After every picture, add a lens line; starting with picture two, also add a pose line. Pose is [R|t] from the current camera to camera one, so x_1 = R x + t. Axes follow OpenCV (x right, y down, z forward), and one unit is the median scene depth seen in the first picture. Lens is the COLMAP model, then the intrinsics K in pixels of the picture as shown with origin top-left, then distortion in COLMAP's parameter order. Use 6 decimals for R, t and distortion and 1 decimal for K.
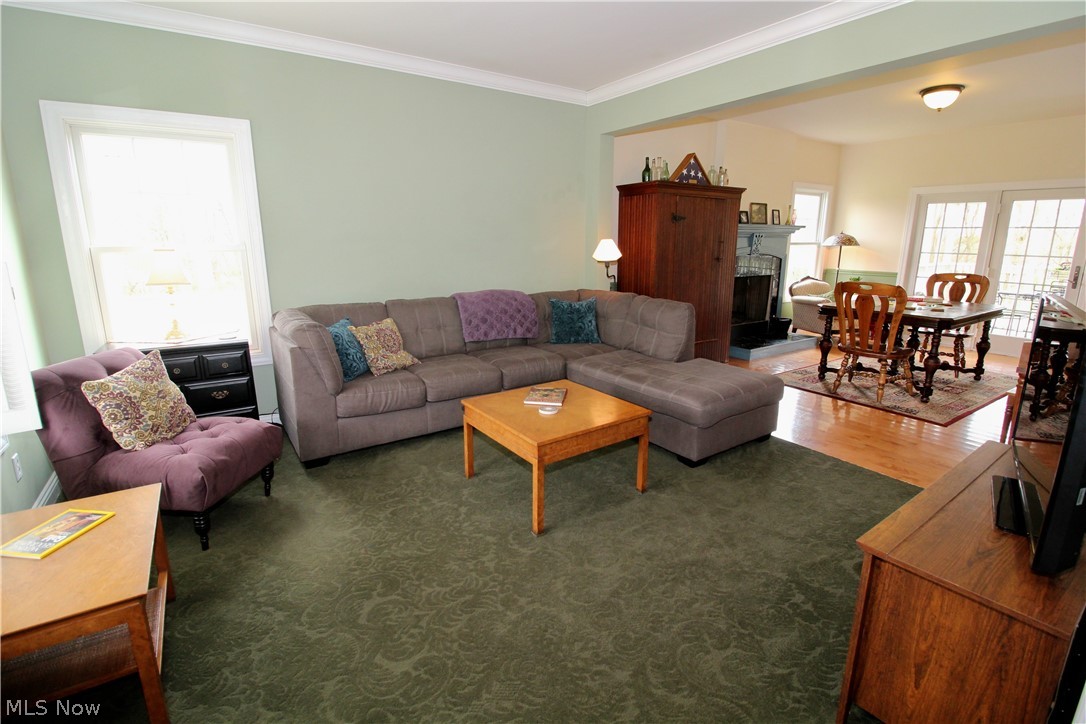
lens RADIAL K [[500.6, 0, 545.0], [0, 500.6, 350.2], [0, 0, 1]] dist [-0.001021, -0.000156]
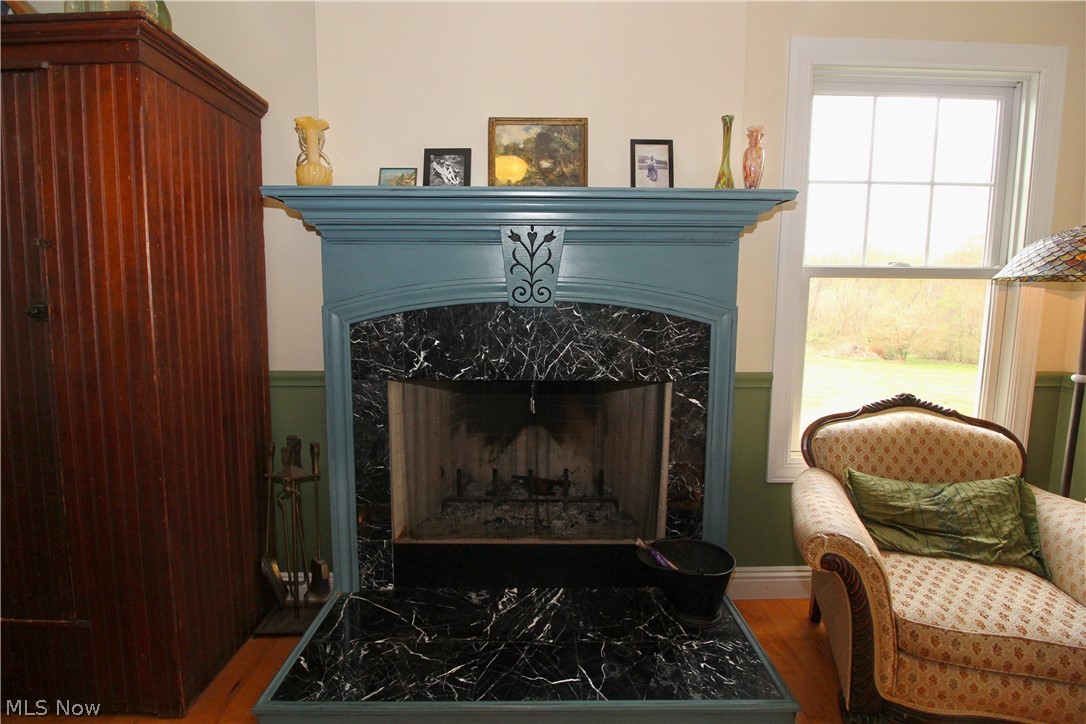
lens RADIAL K [[500.6, 0, 545.0], [0, 500.6, 350.2], [0, 0, 1]] dist [-0.001021, -0.000156]
pose [[0.830201, 0.060294, -0.554194, 0.556432], [-0.129104, 0.987902, -0.085923, -0.136519], [0.542308, 0.142882, 0.827941, 0.746021]]
